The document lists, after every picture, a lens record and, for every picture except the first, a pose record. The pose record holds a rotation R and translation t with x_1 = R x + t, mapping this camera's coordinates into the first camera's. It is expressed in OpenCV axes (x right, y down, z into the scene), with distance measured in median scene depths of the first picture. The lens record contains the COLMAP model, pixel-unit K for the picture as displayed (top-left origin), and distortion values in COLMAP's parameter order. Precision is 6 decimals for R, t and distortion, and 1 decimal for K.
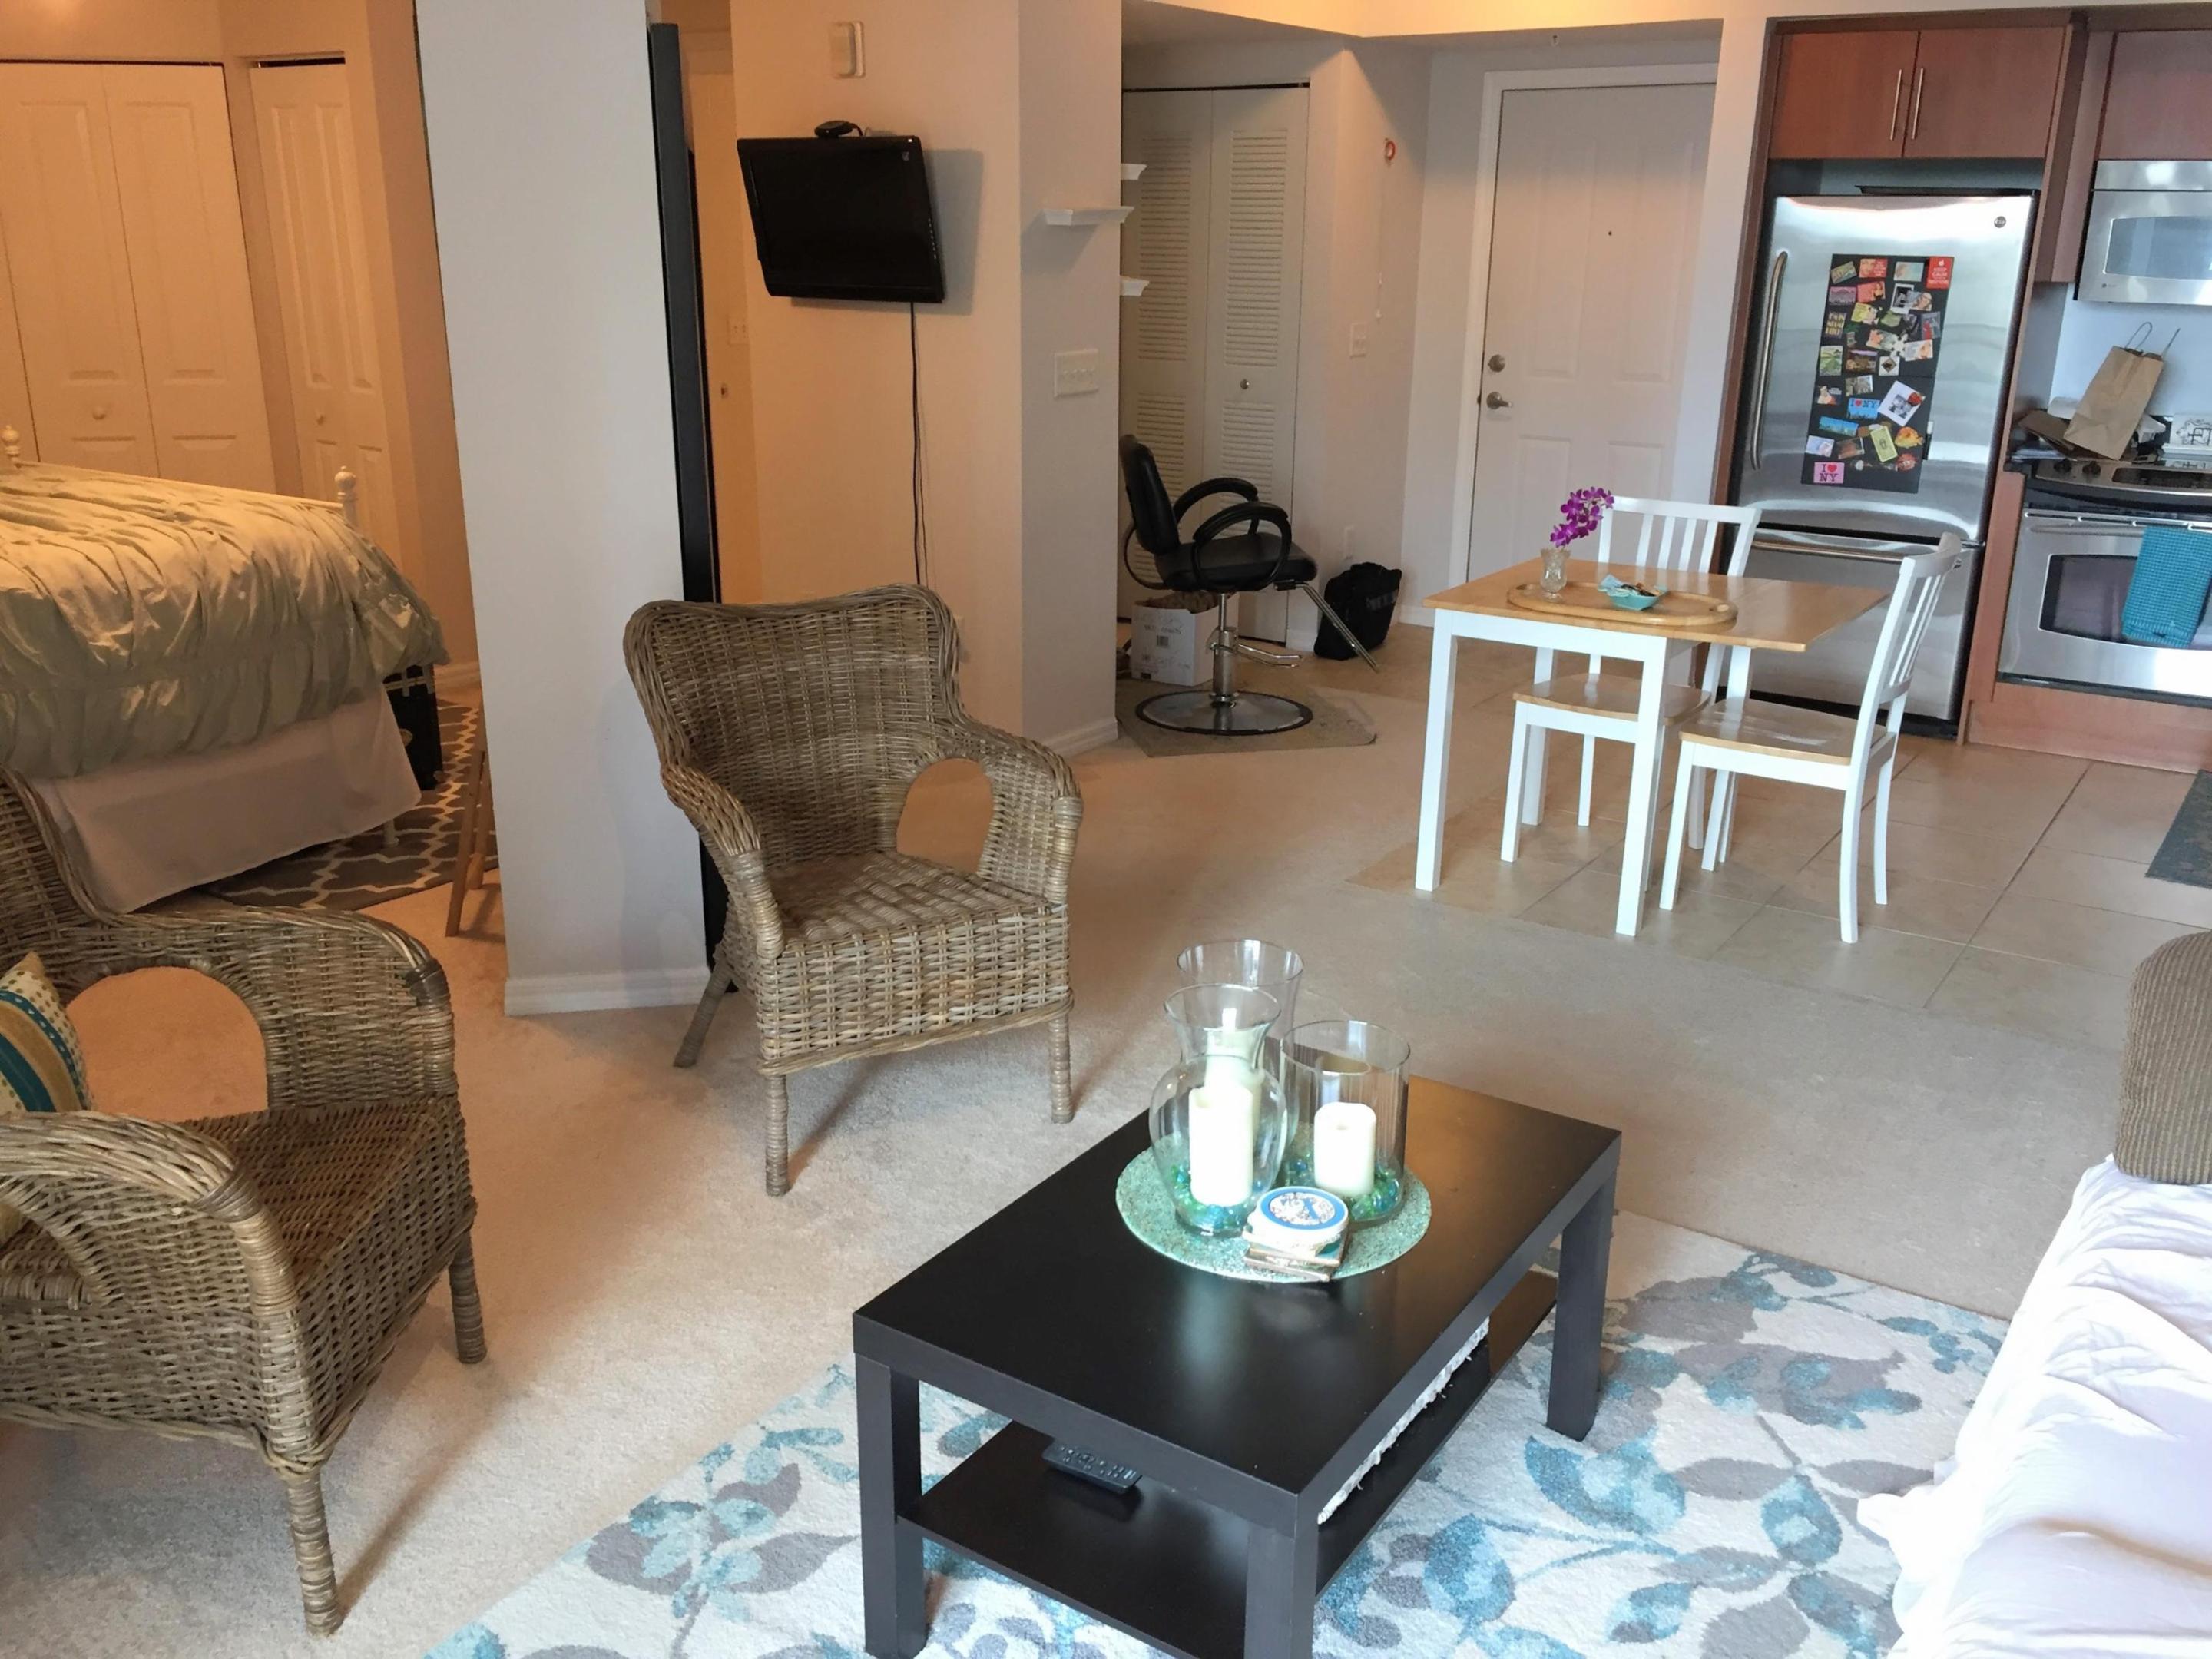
lens RADIAL K [[1894.2, 0, 1106.0], [0, 1894.2, 829.5], [0, 0, 1]] dist [0.099447, -0.147261]
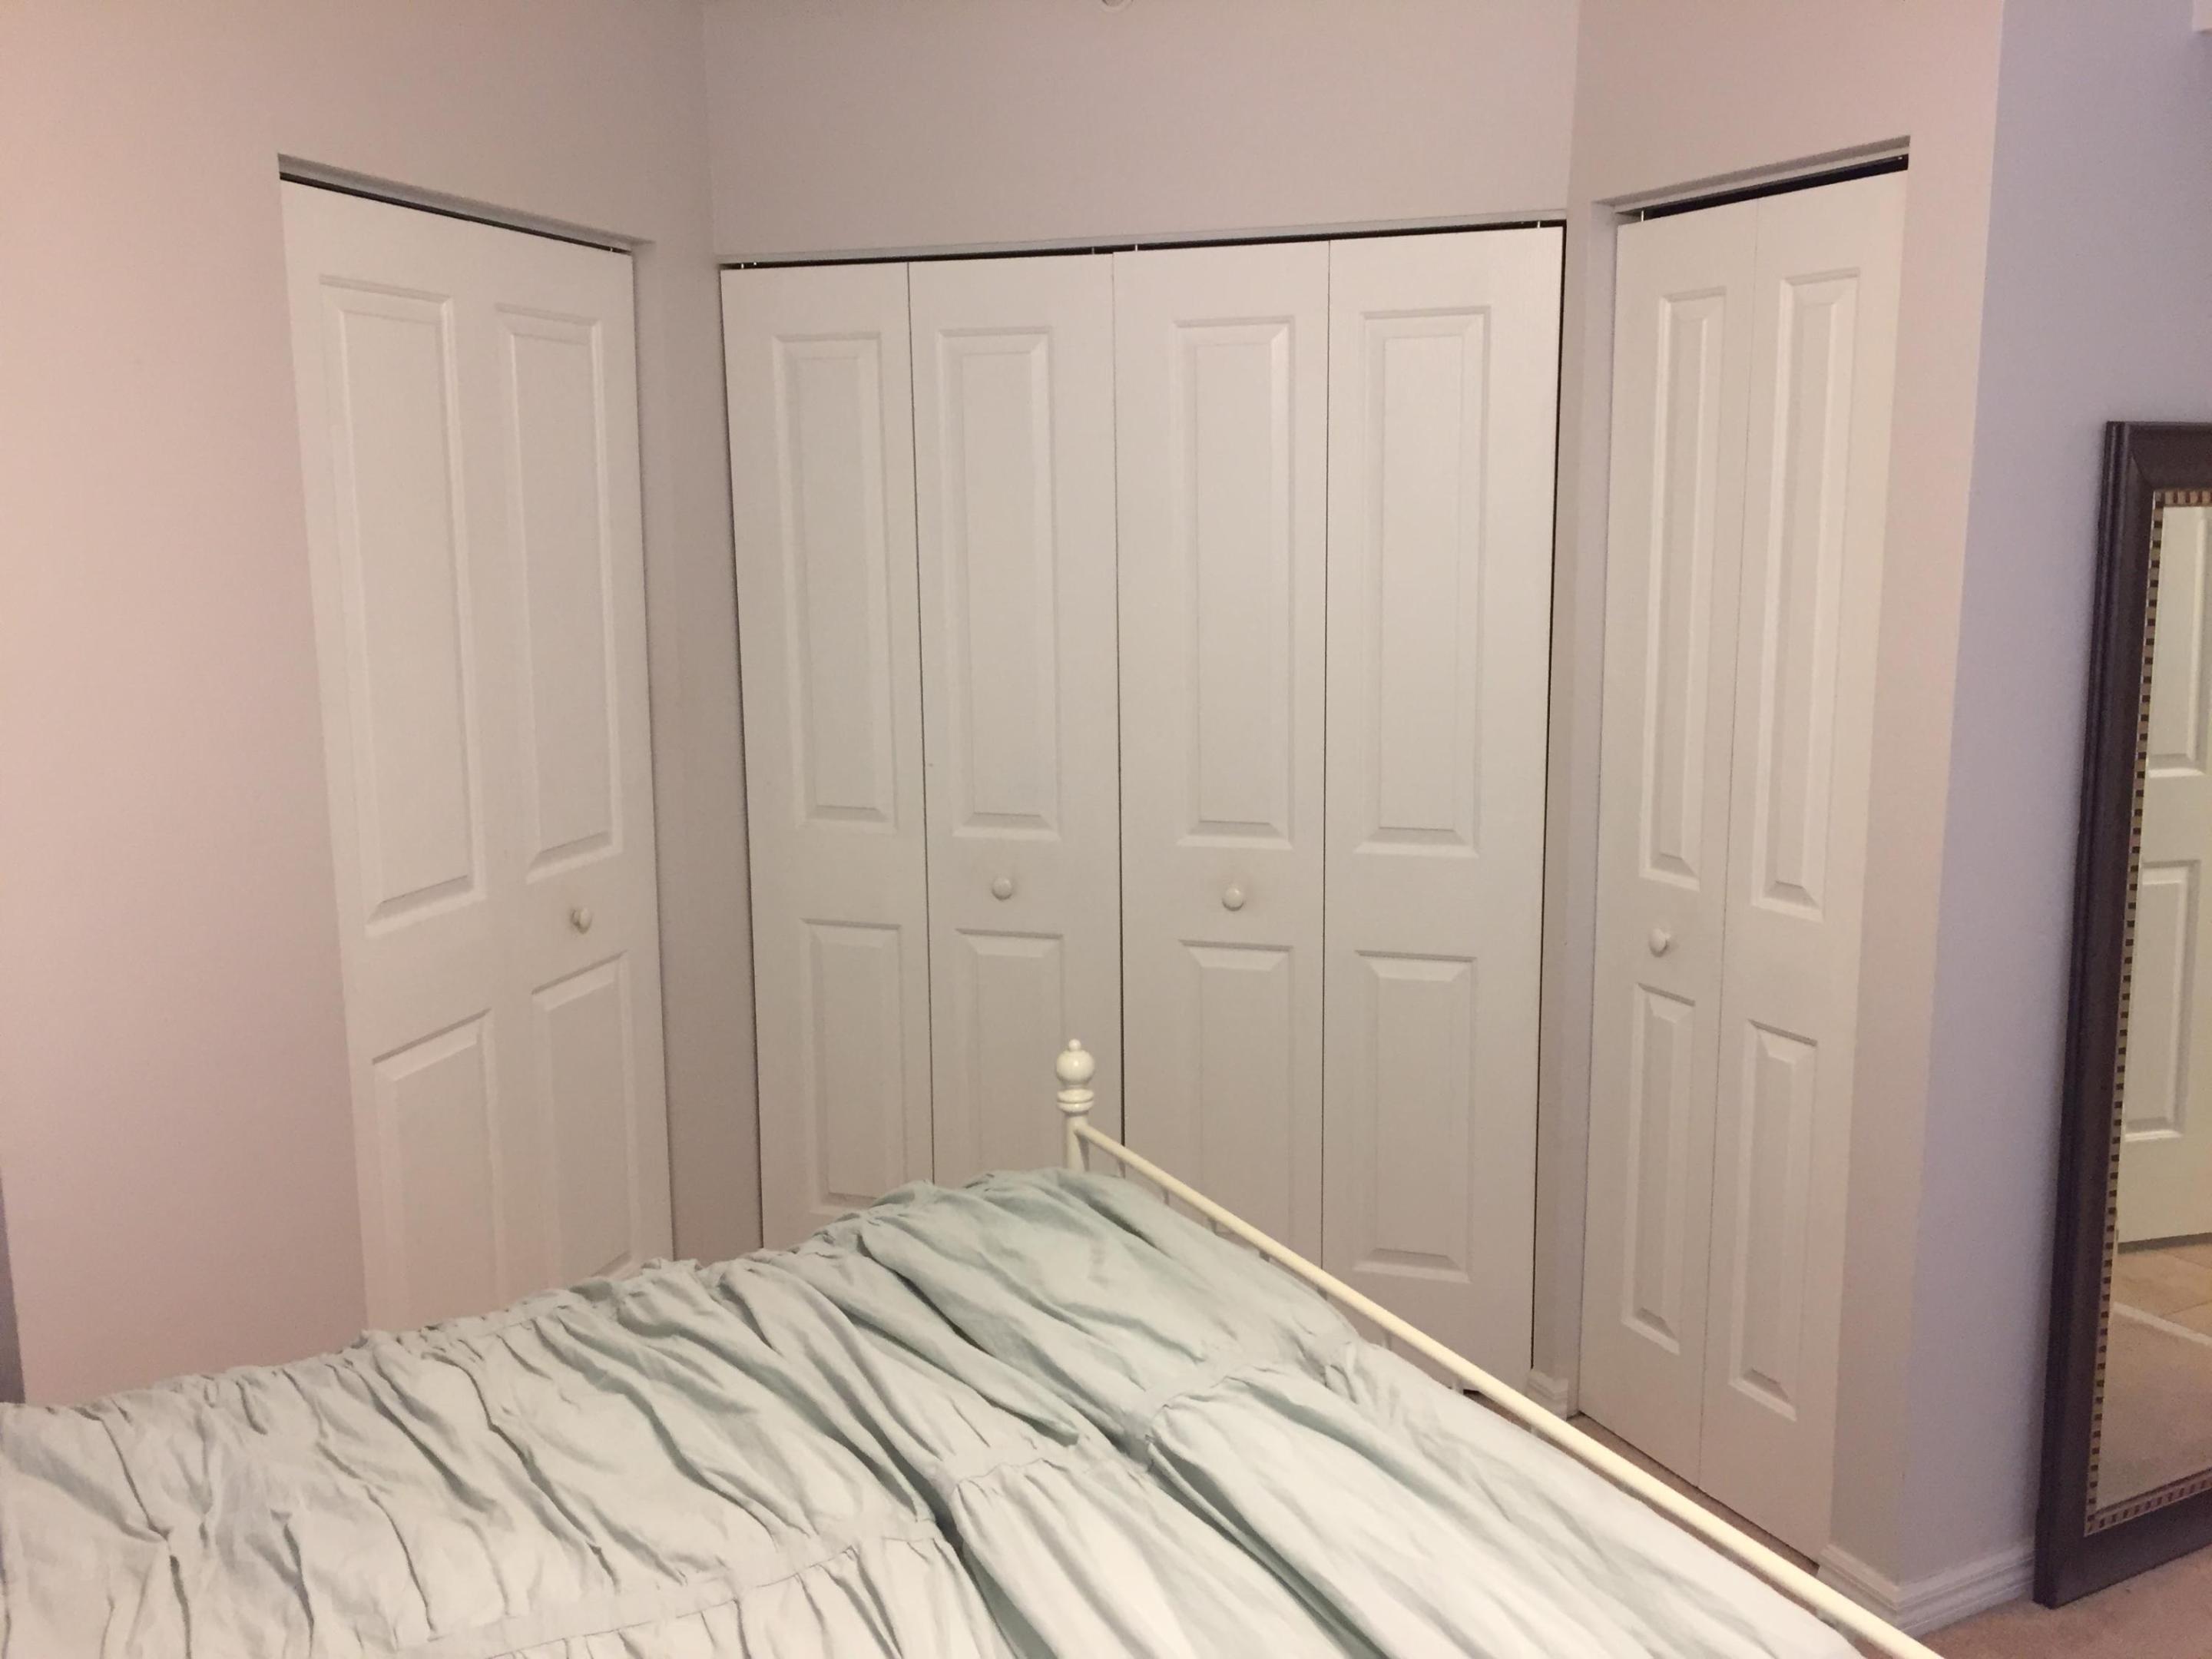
lens RADIAL K [[1894.2, 0, 1106.0], [0, 1894.2, 829.5], [0, 0, 1]] dist [0.099447, -0.147261]
pose [[0.877392, 0.066648, -0.475122, -0.320349], [-0.129489, 0.986449, -0.100749, -0.184109], [0.461969, 0.149920, 0.874133, 0.549014]]
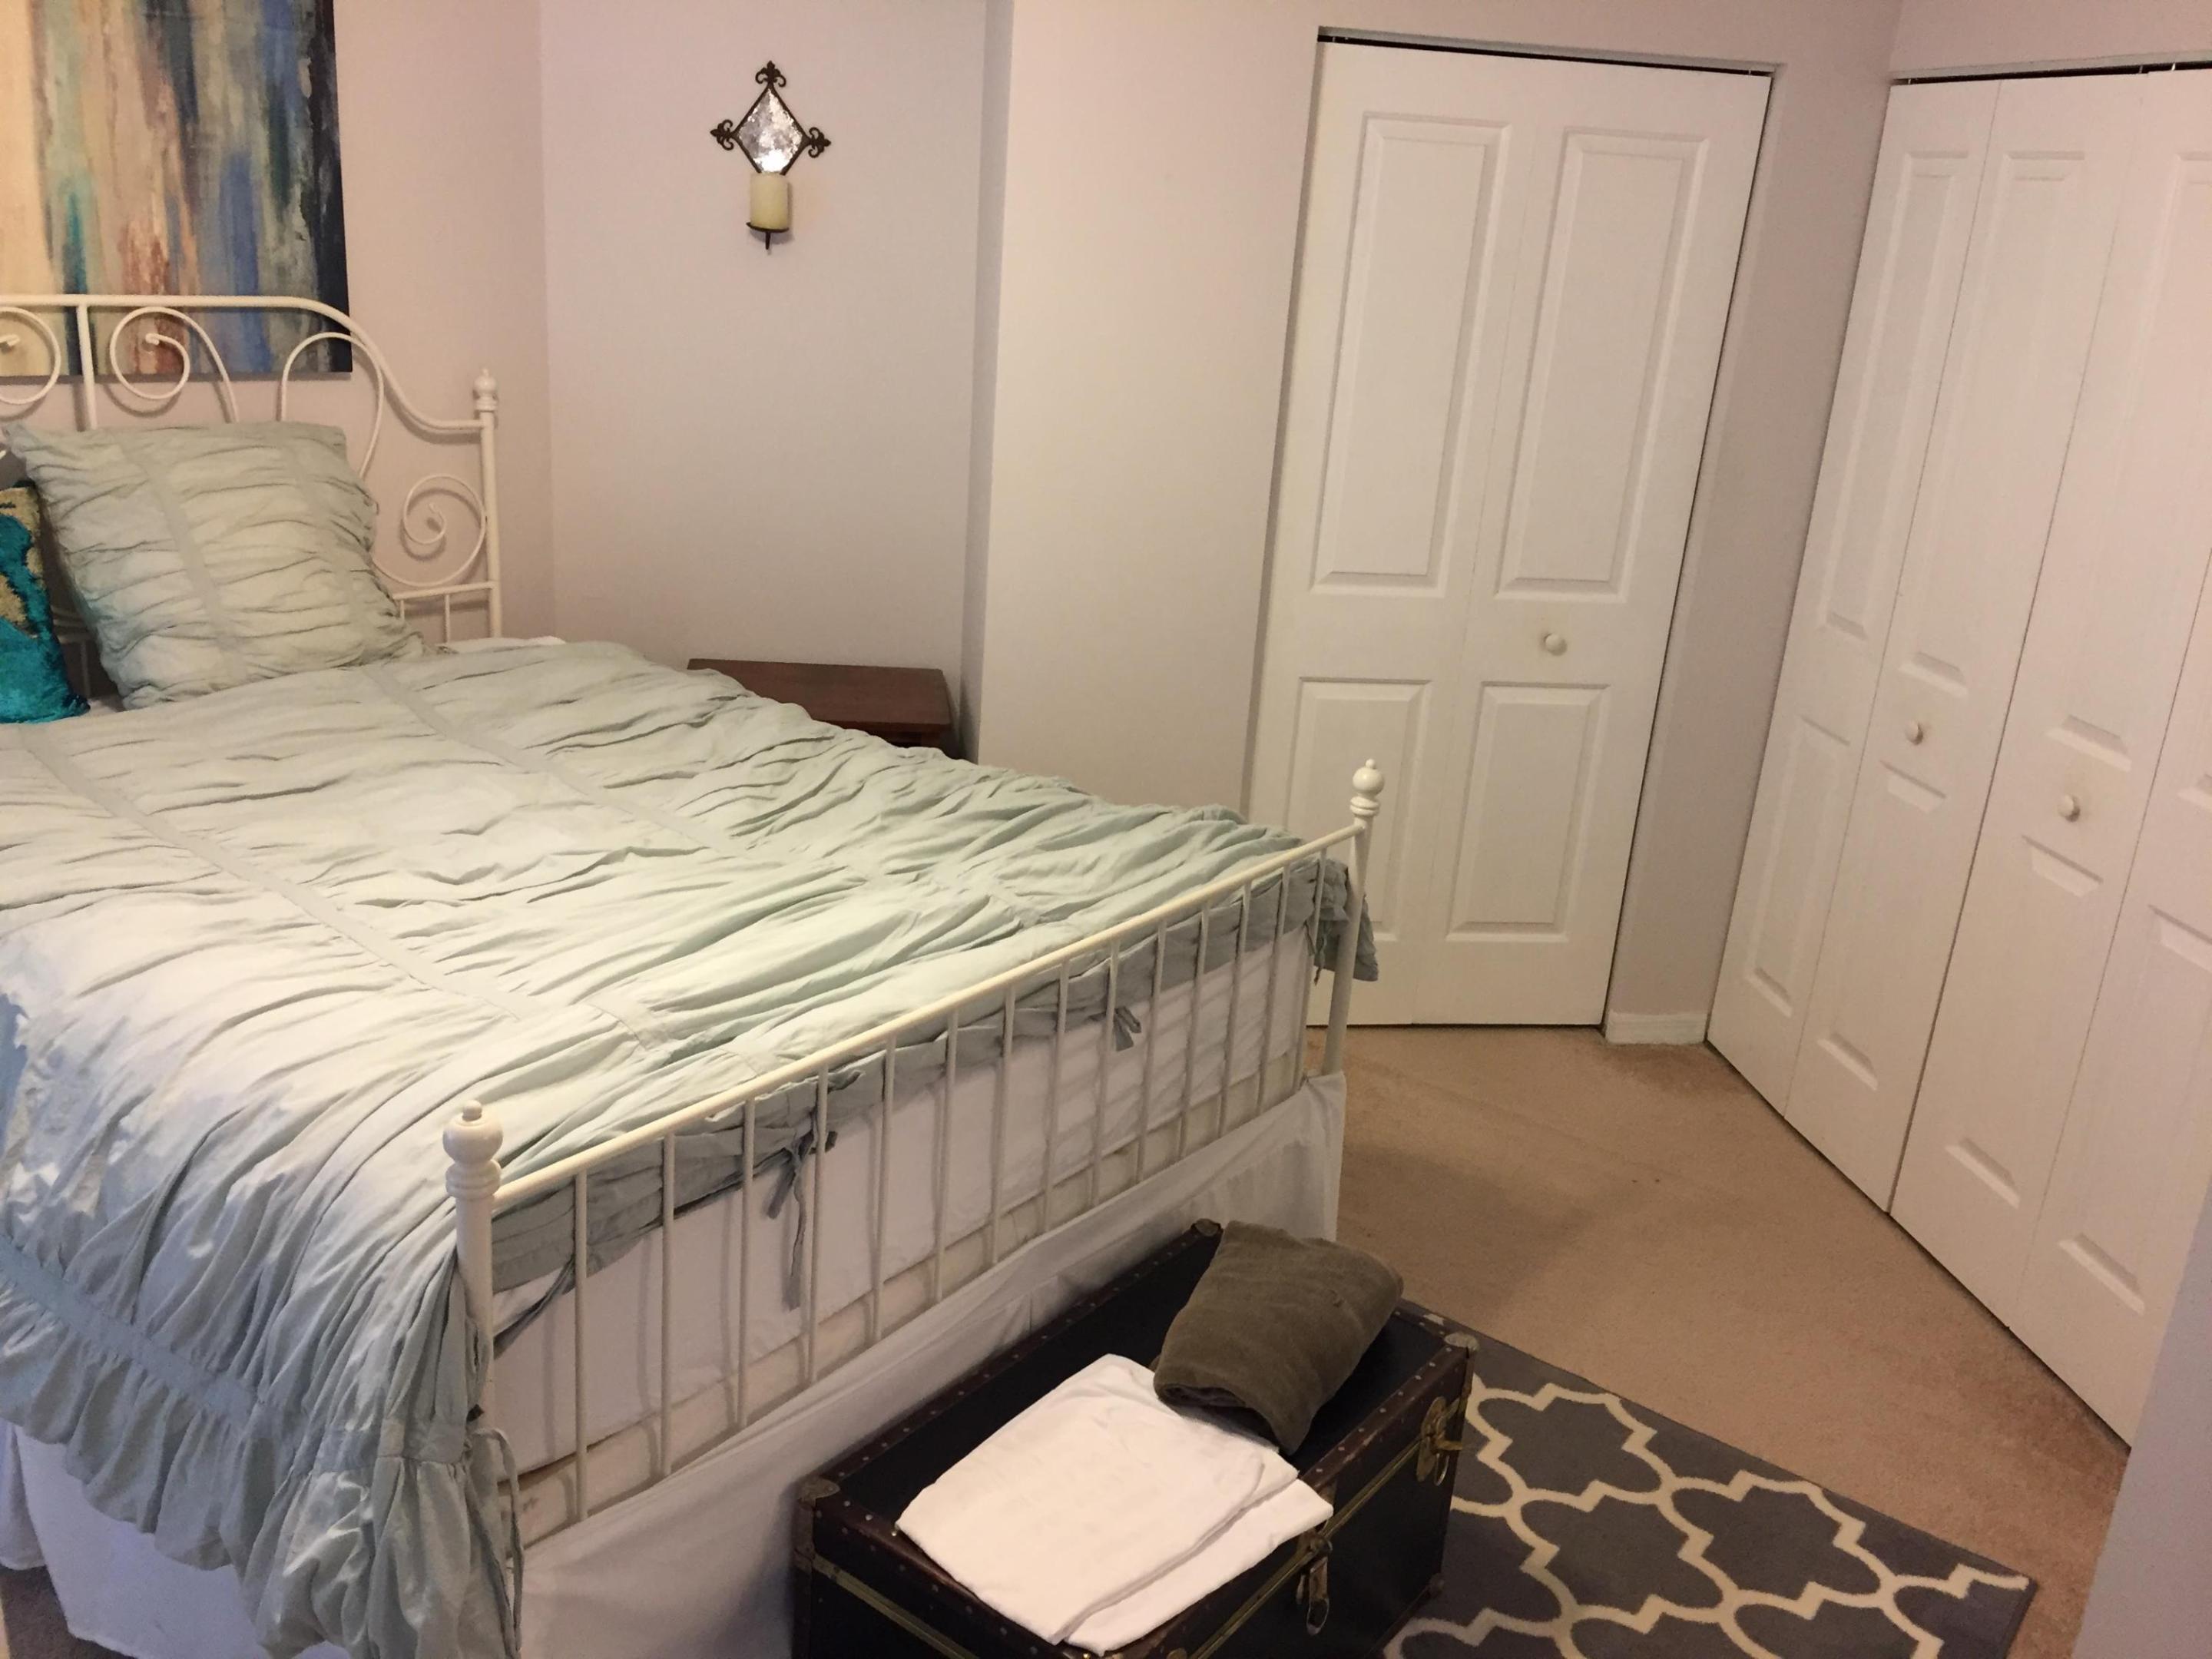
lens RADIAL K [[1894.2, 0, 1106.0], [0, 1894.2, 829.5], [0, 0, 1]] dist [0.099447, -0.147261]
pose [[-0.047549, 0.311926, -0.948916, -0.065275], [-0.368538, 0.877488, 0.306913, -0.277770], [0.928396, 0.364305, 0.073233, 0.772887]]
